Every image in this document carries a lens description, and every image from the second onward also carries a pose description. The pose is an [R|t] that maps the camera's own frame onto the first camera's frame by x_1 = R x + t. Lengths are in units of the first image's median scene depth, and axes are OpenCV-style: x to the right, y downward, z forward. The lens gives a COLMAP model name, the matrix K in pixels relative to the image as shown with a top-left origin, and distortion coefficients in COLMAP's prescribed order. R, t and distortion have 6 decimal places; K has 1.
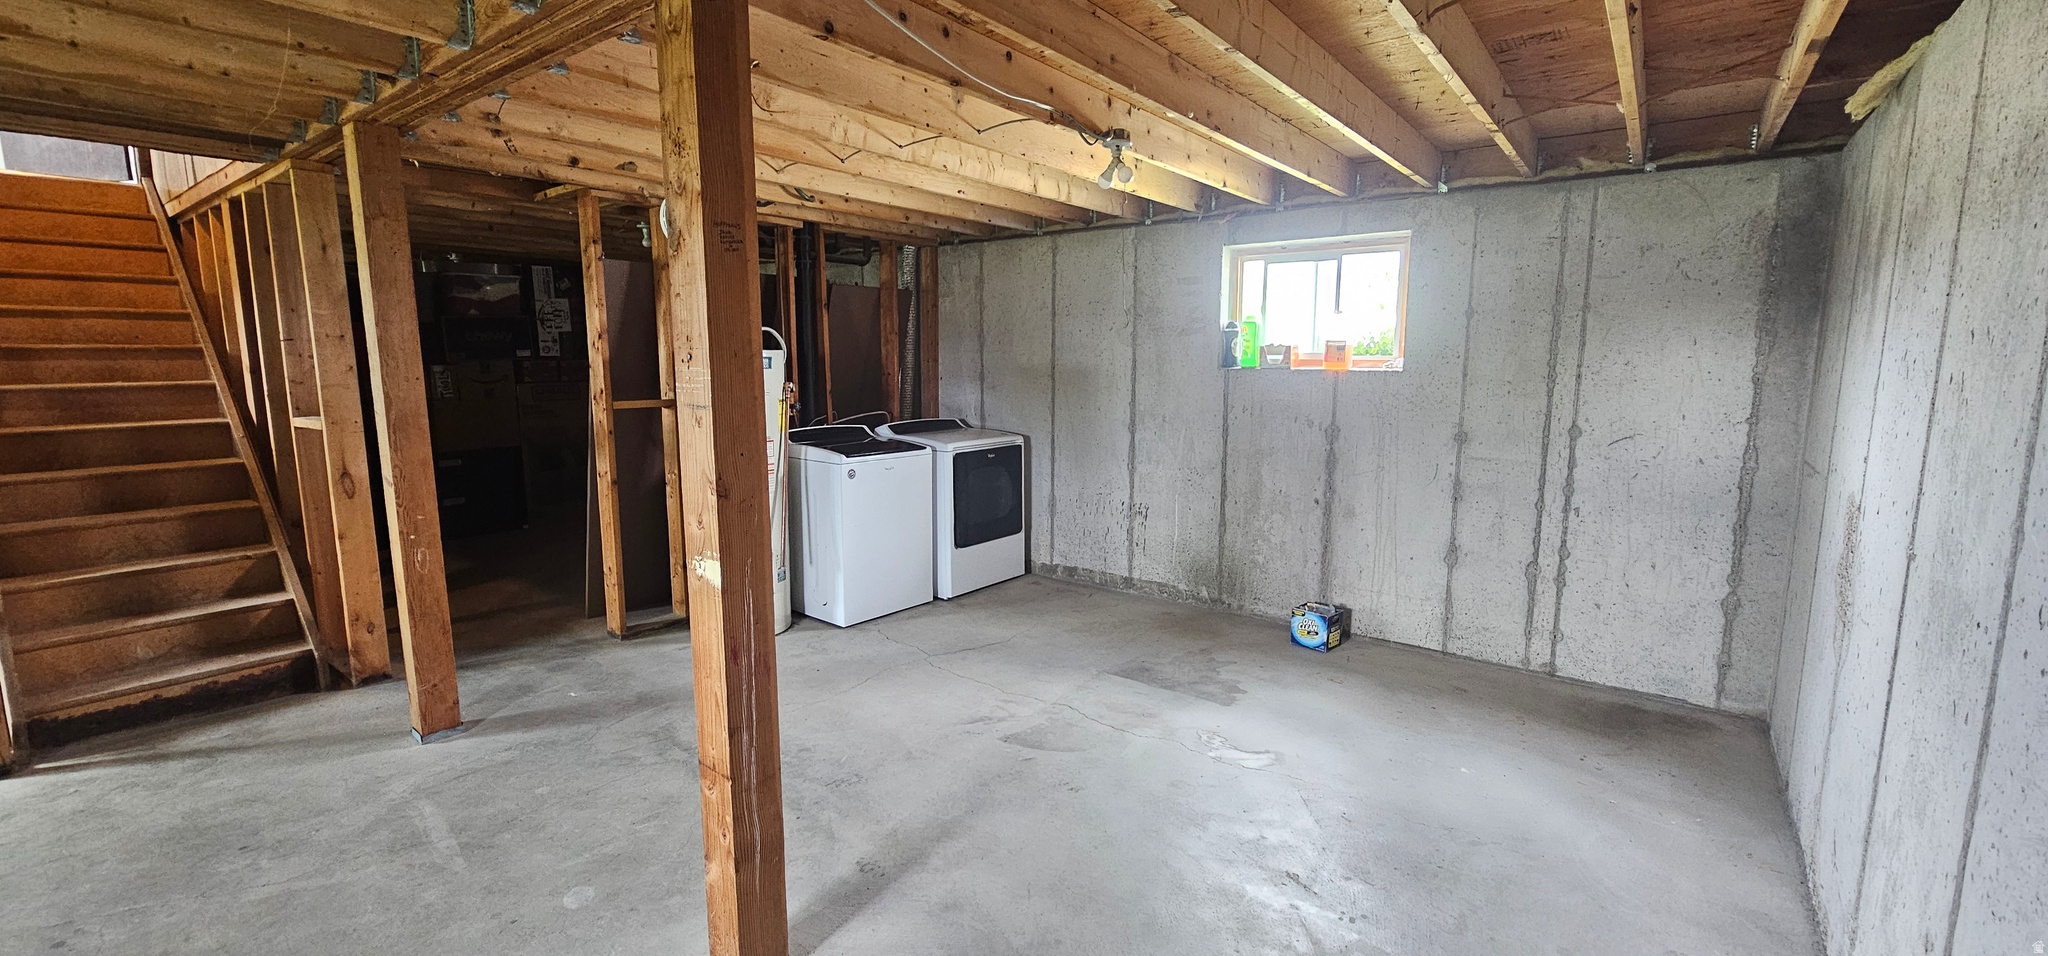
lens RADIAL K [[837.3, 0, 1027.4], [0, 837.3, 469.0], [0, 0, 1]] dist [-0.001897, 0.000547]
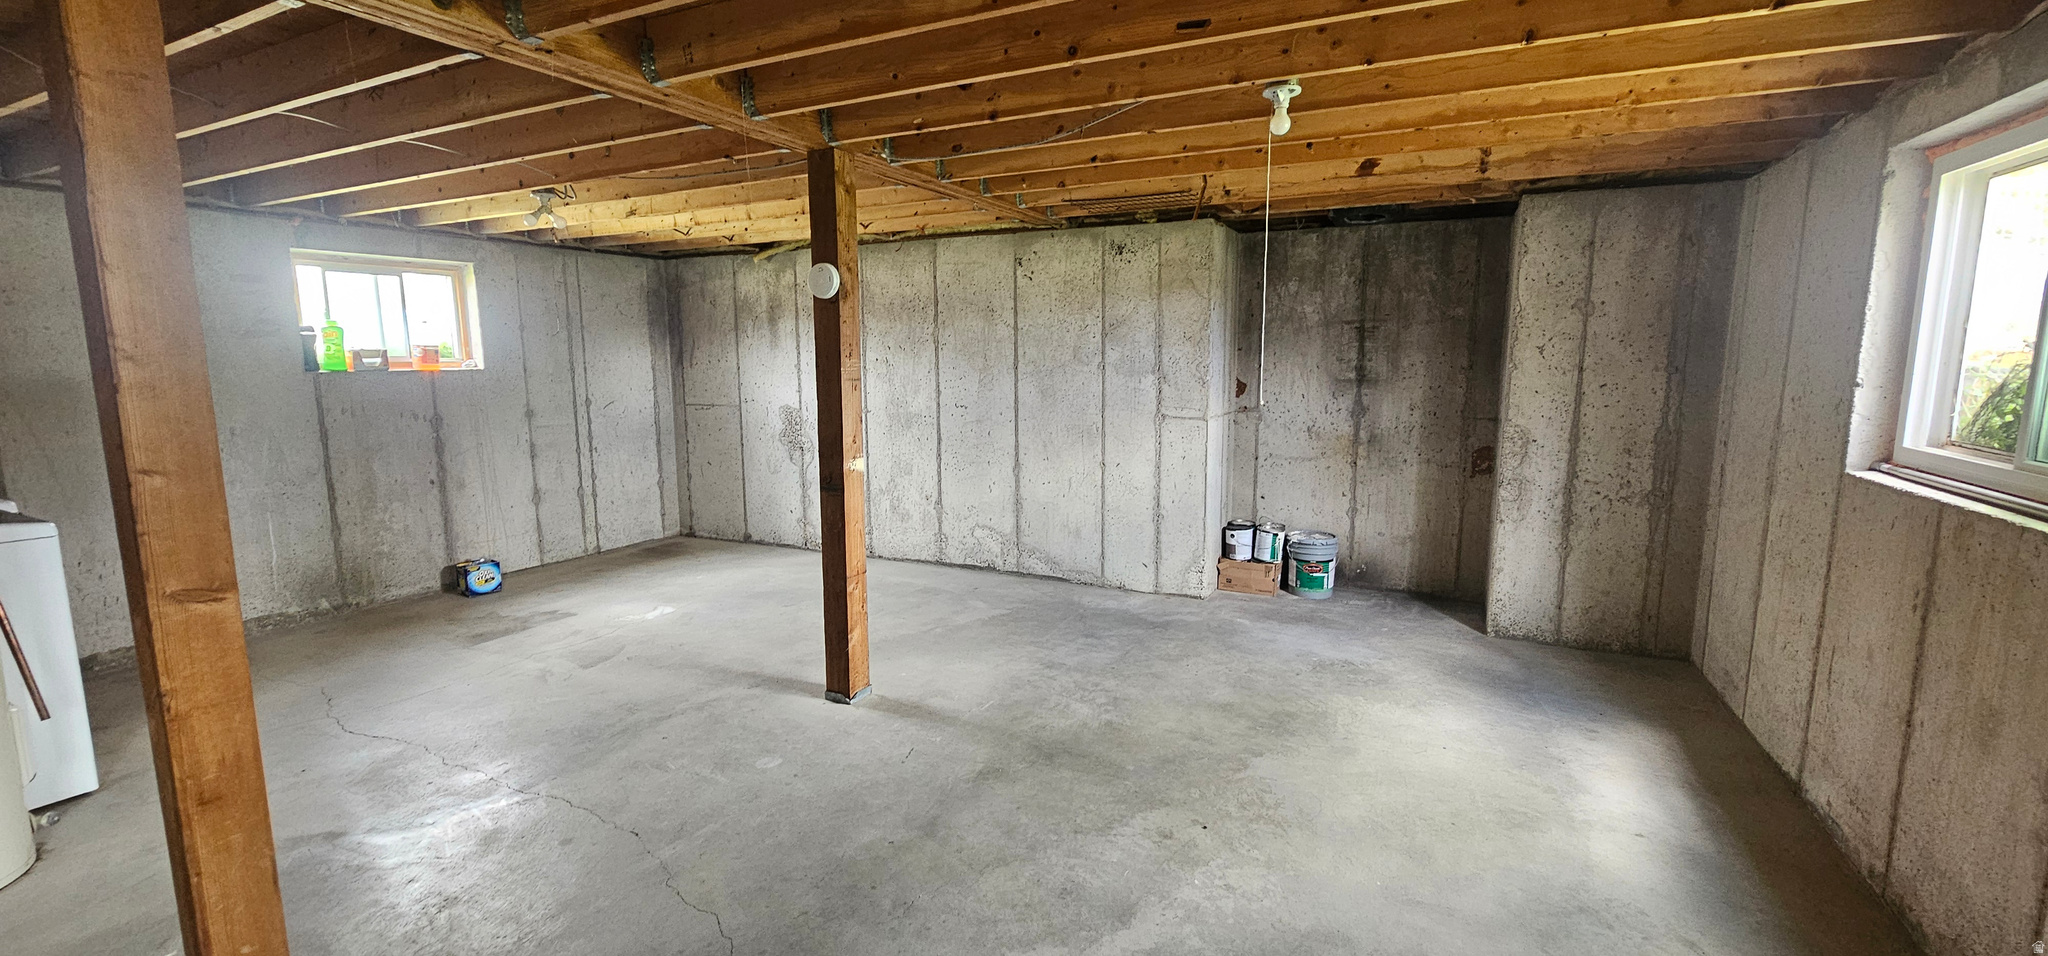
lens RADIAL K [[837.3, 0, 1015.8], [0, 837.3, 465.8], [0, 0, 1]] dist [-0.001897, 0.000547]
pose [[-0.178991, -0.131156, 0.975069, -0.968326], [0.143210, 0.977046, 0.157710, -0.053168], [-0.973372, 0.167868, -0.156100, 0.392937]]
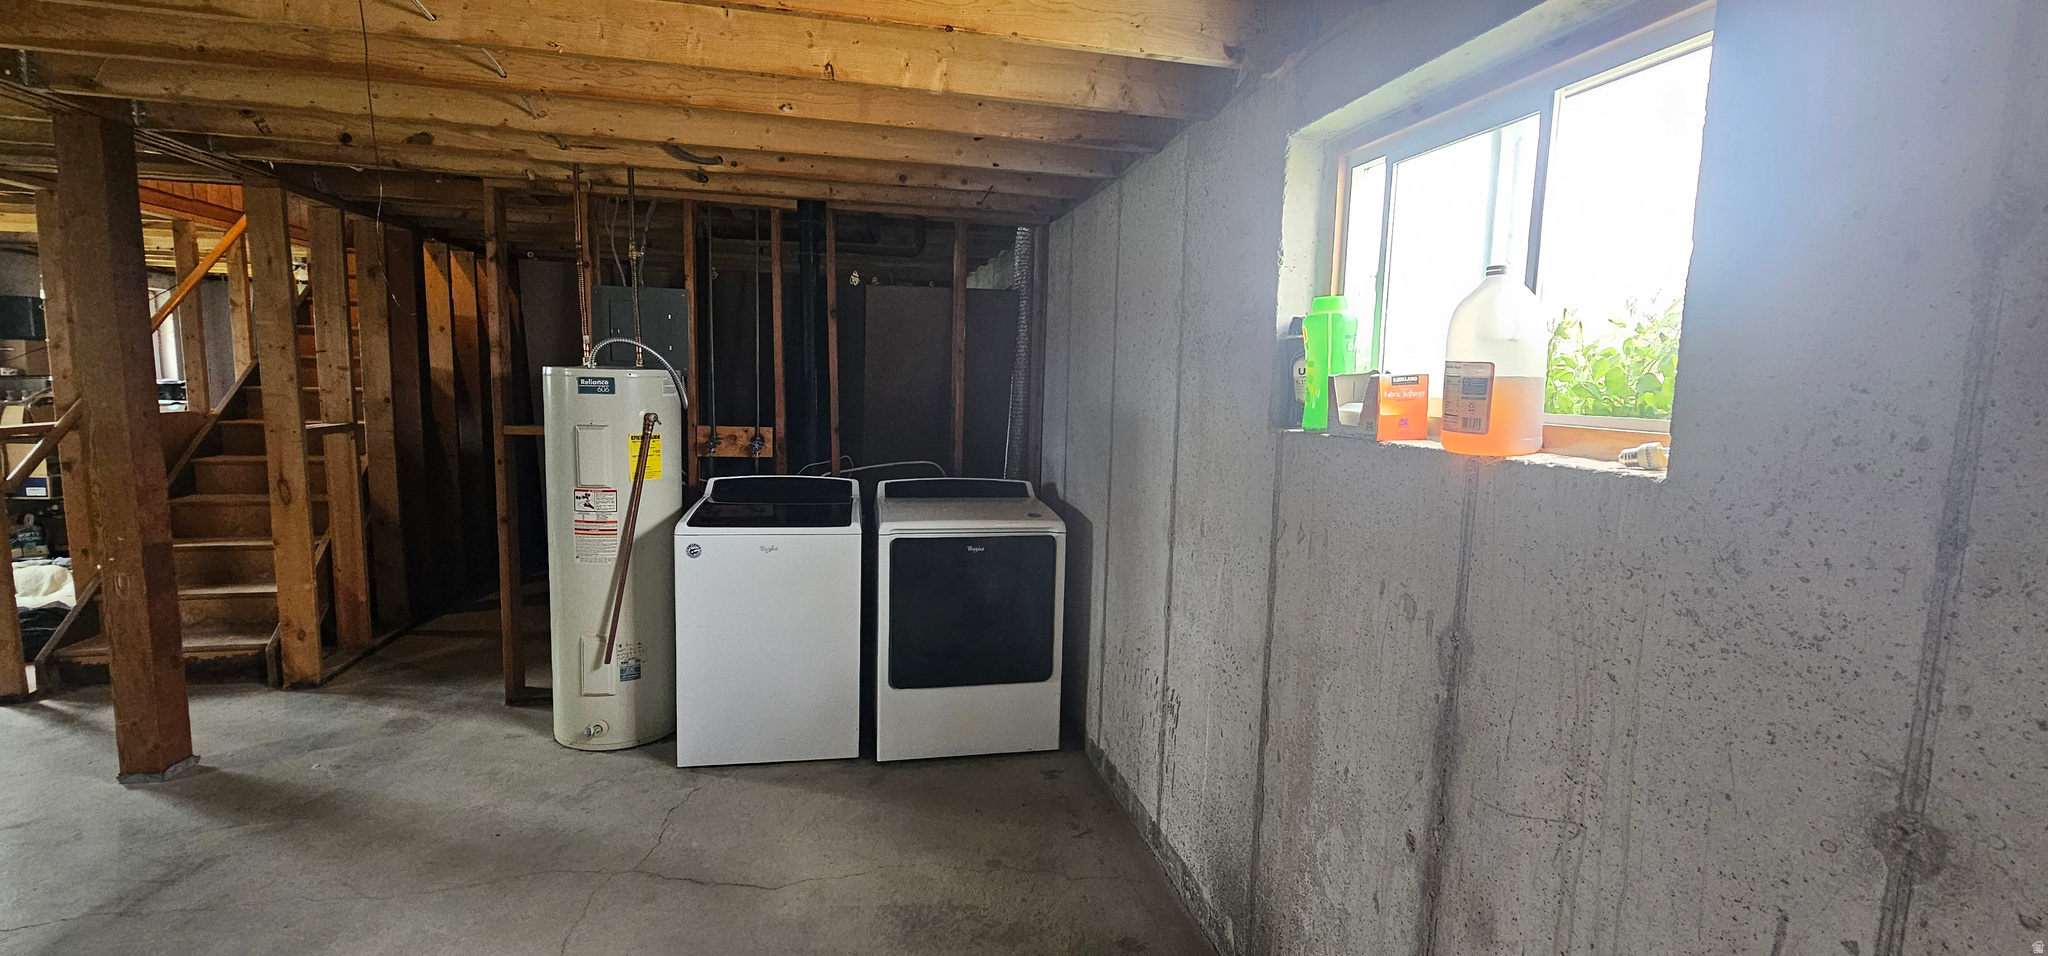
lens RADIAL K [[837.3, 0, 1024.9], [0, 837.3, 466.4], [0, 0, 1]] dist [-0.001897, 0.000547]
pose [[0.768948, 0.087688, -0.633270, 0.437356], [-0.112145, 0.993691, 0.001423, -0.096137], [0.629399, 0.069924, 0.773930, 0.650825]]
